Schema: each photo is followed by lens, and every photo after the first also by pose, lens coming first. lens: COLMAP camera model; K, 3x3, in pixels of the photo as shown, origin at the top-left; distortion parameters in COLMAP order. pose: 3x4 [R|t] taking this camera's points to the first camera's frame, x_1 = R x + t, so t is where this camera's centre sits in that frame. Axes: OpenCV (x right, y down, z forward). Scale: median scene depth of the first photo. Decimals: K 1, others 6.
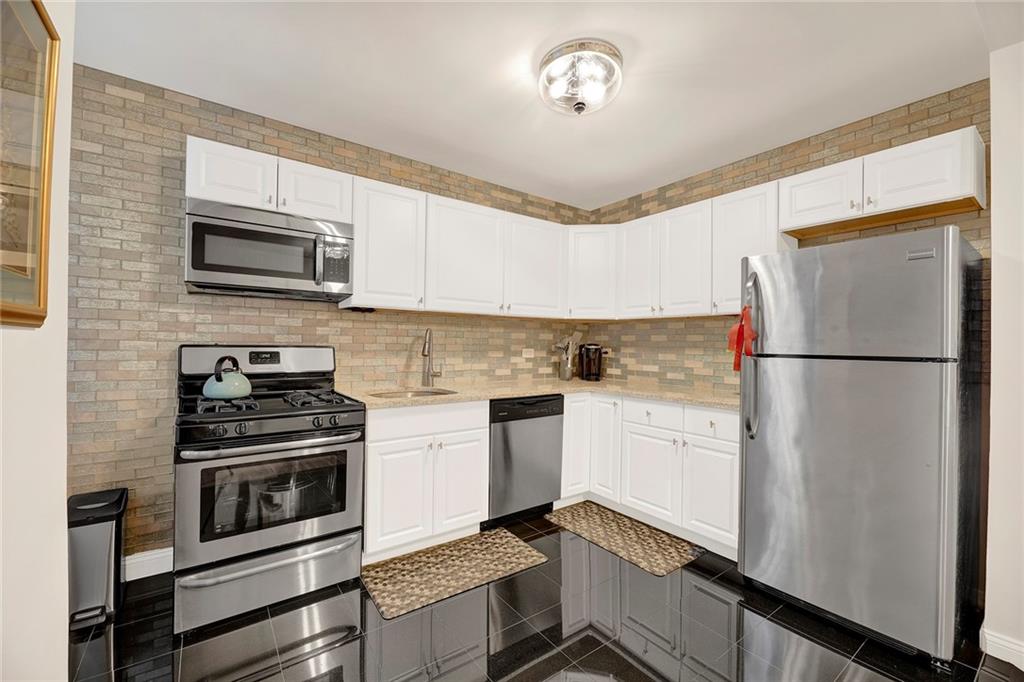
lens RADIAL K [[418.2, 0, 506.6], [0, 418.2, 341.5], [0, 0, 1]] dist [-0.001123, -0.001499]
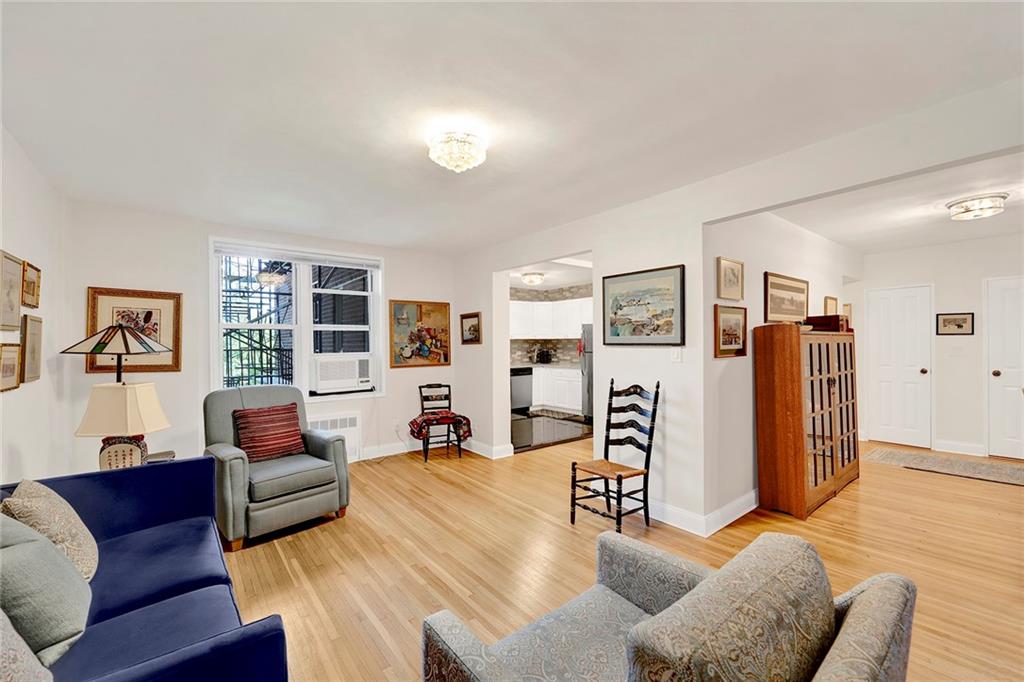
lens RADIAL K [[418.2, 0, 507.2], [0, 418.2, 343.6], [0, 0, 1]] dist [-0.001123, -0.001499]
pose [[0.999112, -0.020386, 0.036884, -0.156885], [0.020082, 0.999761, 0.008592, -0.072201], [-0.037050, -0.007844, 0.999283, -2.134290]]
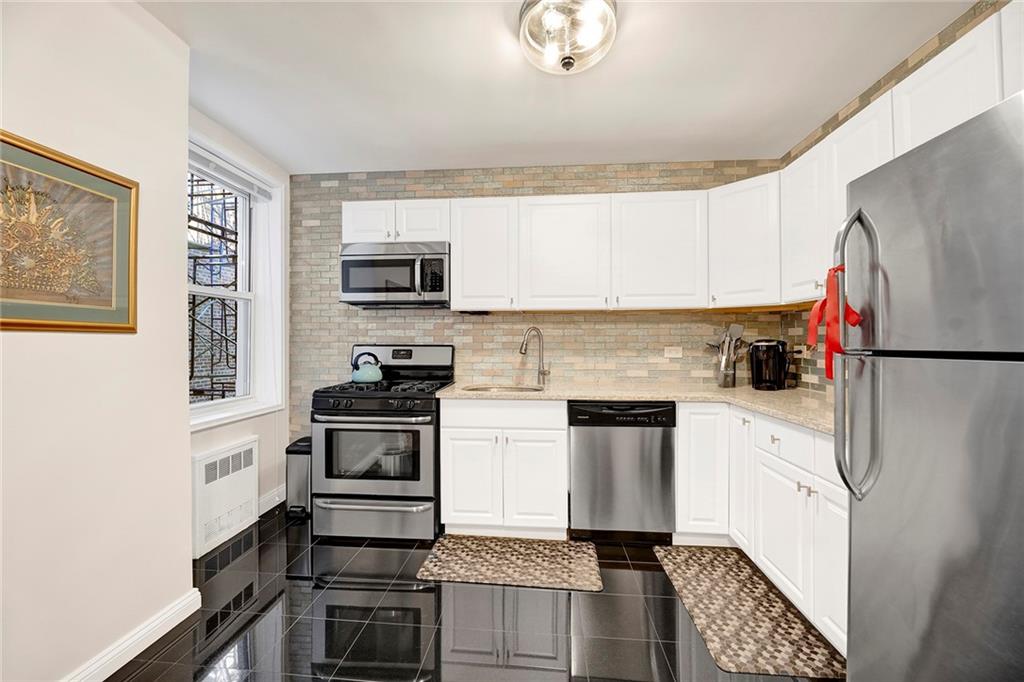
lens RADIAL K [[418.2, 0, 505.8], [0, 418.2, 340.2], [0, 0, 1]] dist [-0.001123, -0.001499]
pose [[0.753267, -0.017306, -0.657487, 0.514411], [0.013147, 0.999850, -0.011255, 0.013675], [0.657584, -0.000166, 0.753382, 0.218126]]
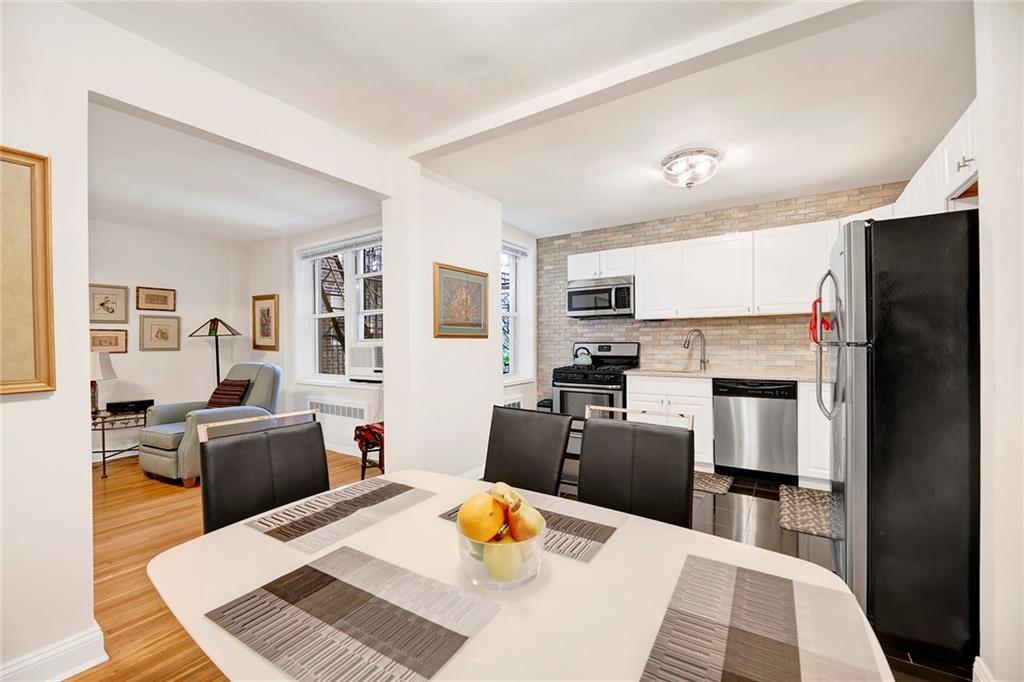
lens RADIAL K [[418.2, 0, 505.5], [0, 418.2, 348.0], [0, 0, 1]] dist [-0.001123, -0.001499]
pose [[0.345618, -0.003932, -0.938367, 1.125381], [0.017246, 0.999849, 0.002163, 0.023186], [0.938217, -0.016930, 0.345634, -0.148857]]
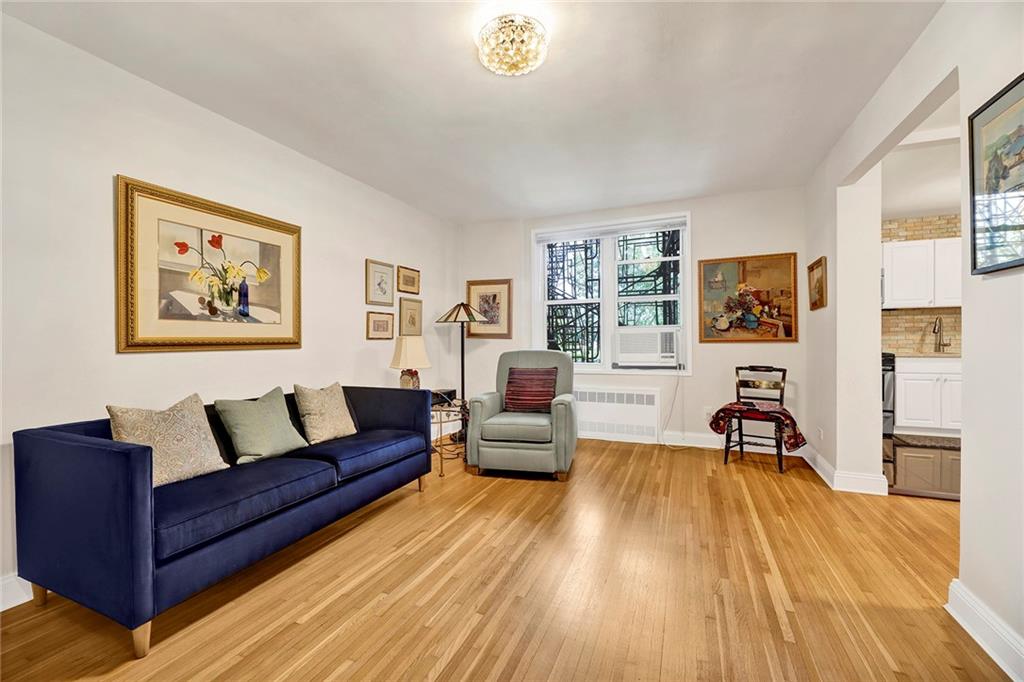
lens RADIAL K [[418.2, 0, 508.9], [0, 418.2, 342.1], [0, 0, 1]] dist [-0.001123, -0.001499]
pose [[0.509941, -0.012519, -0.860118, 0.439140], [0.020643, 0.999784, -0.002313, 0.043983], [0.859962, -0.016576, 0.510090, -1.578422]]
